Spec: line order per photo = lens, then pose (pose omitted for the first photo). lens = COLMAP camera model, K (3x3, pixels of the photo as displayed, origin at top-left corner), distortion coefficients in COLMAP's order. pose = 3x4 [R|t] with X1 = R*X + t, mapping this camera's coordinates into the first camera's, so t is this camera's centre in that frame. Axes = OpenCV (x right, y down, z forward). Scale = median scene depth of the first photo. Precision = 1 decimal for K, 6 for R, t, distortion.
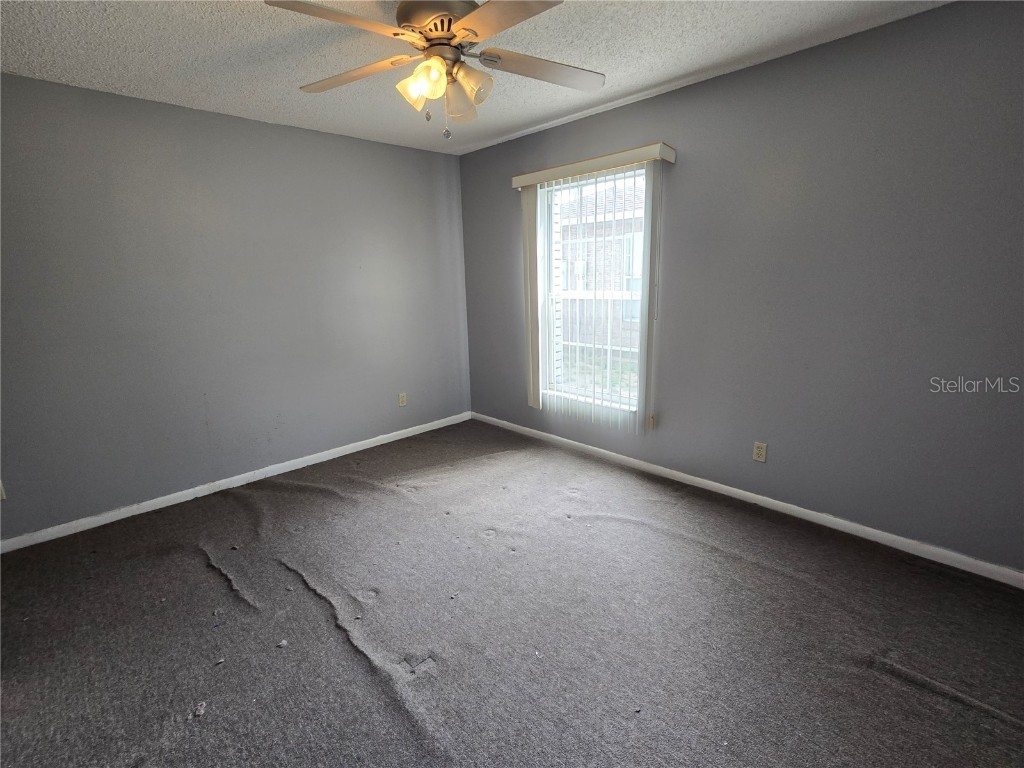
lens RADIAL K [[476.2, 0, 512.0], [0, 476.2, 384.0], [0, 0, 1]] dist [-0.005610, 0.000484]
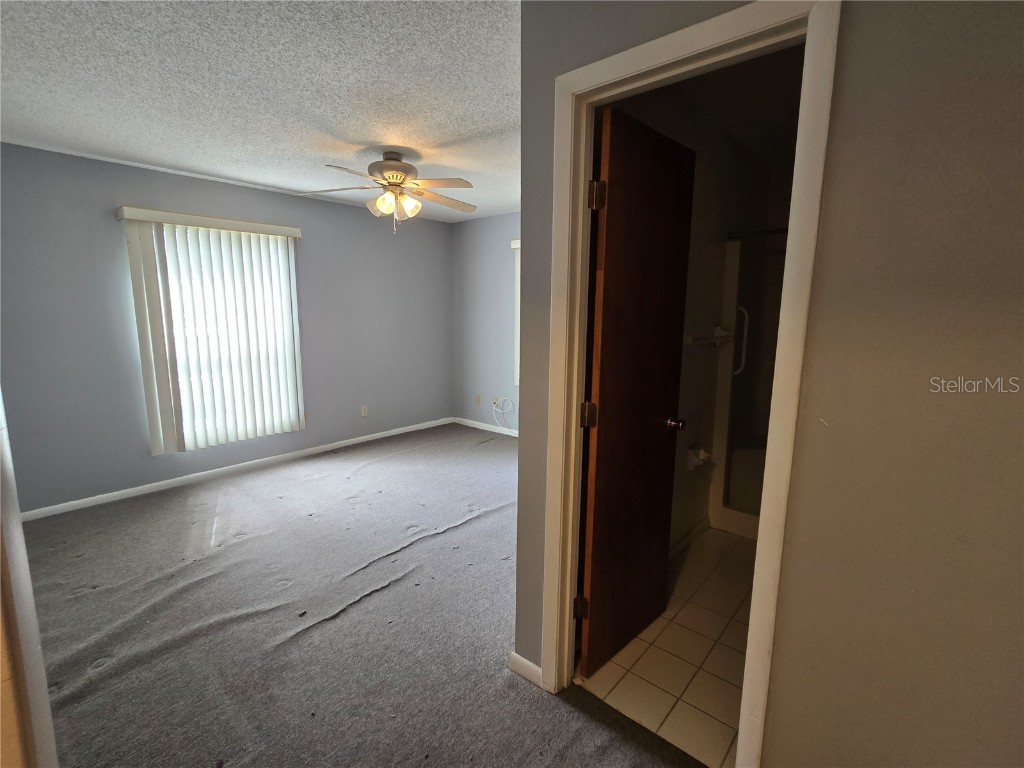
lens RADIAL K [[476.2, 0, 512.0], [0, 476.2, 384.0], [0, 0, 1]] dist [-0.005610, 0.000484]
pose [[-0.083385, -0.128144, 0.988244, -1.253843], [0.225957, 0.963436, 0.143993, -0.088073], [-0.970562, 0.235308, -0.051380, 0.503333]]
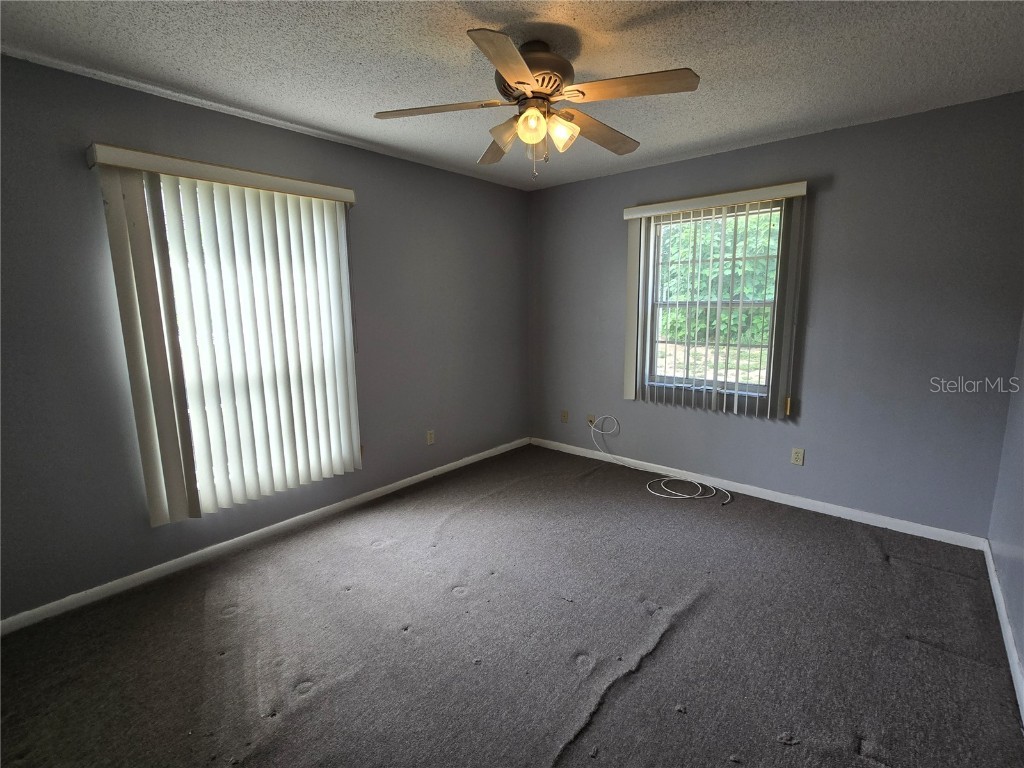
lens RADIAL K [[476.2, 0, 512.0], [0, 476.2, 384.0], [0, 0, 1]] dist [-0.005610, 0.000484]
pose [[-0.090280, -0.141907, 0.985754, -0.803848], [0.239665, 0.957613, 0.159806, -0.163178], [-0.966649, 0.250678, -0.052443, 0.774307]]
